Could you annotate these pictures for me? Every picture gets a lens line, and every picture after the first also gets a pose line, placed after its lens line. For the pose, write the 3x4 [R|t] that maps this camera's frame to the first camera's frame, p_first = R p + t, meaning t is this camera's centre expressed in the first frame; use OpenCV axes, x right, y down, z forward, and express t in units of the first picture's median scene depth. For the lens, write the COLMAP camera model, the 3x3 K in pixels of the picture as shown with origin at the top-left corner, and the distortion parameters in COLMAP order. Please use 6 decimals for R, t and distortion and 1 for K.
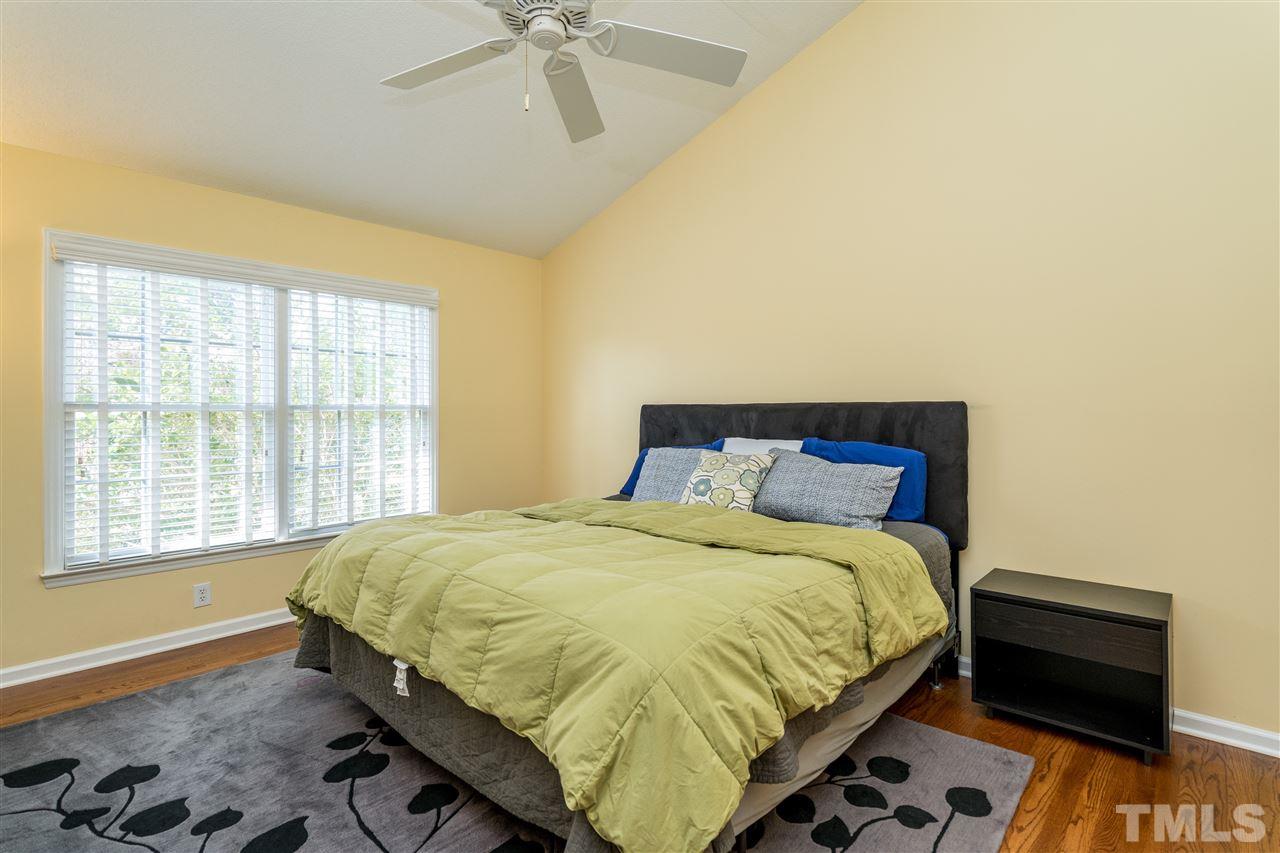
lens RADIAL K [[616.8, 0, 641.6], [0, 616.8, 421.0], [0, 0, 1]] dist [-0.001195, 0.000435]
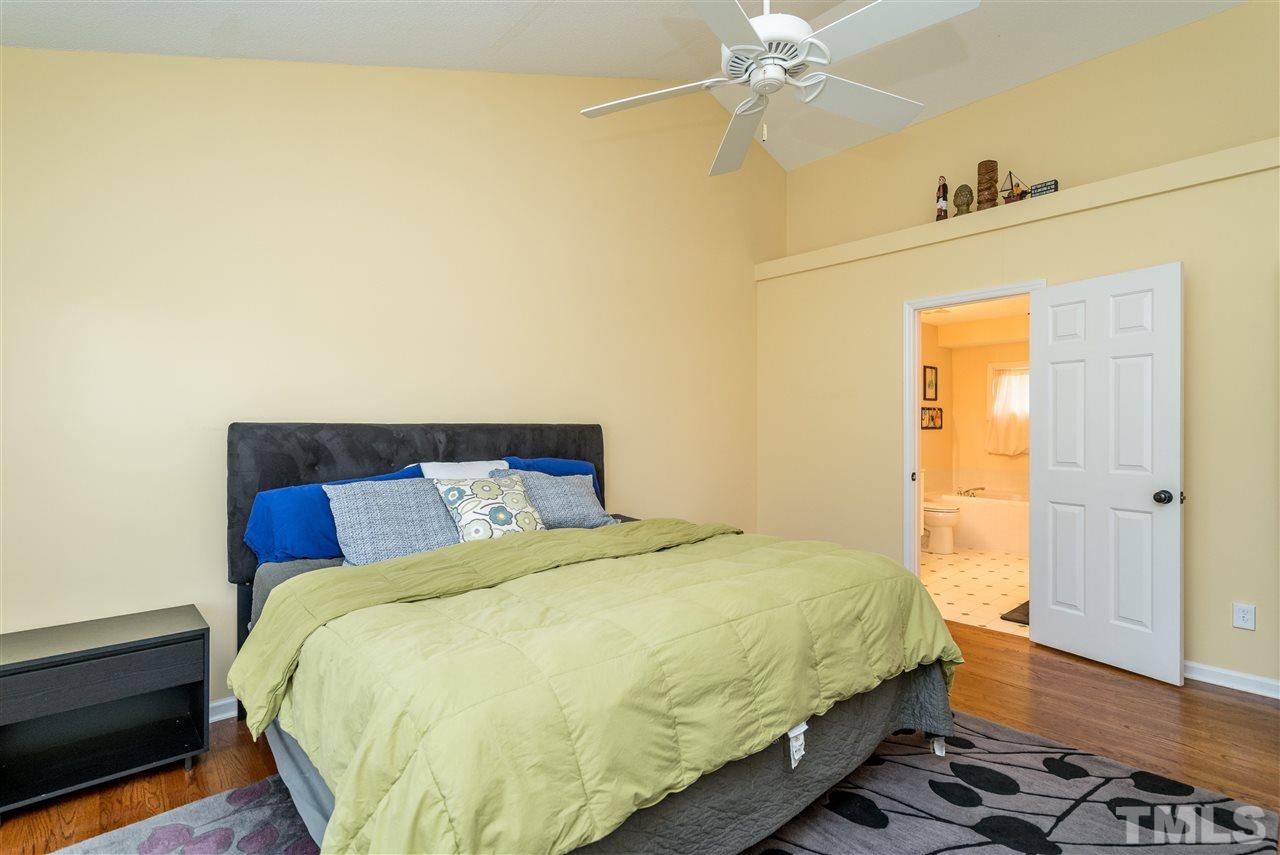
lens RADIAL K [[616.8, 0, 641.2], [0, 616.8, 432.9], [0, 0, 1]] dist [-0.001195, 0.000435]
pose [[0.104401, -0.006147, 0.994516, -0.746056], [0.016471, 0.999854, 0.004451, -0.015042], [-0.994399, 0.015916, 0.104487, 0.661998]]
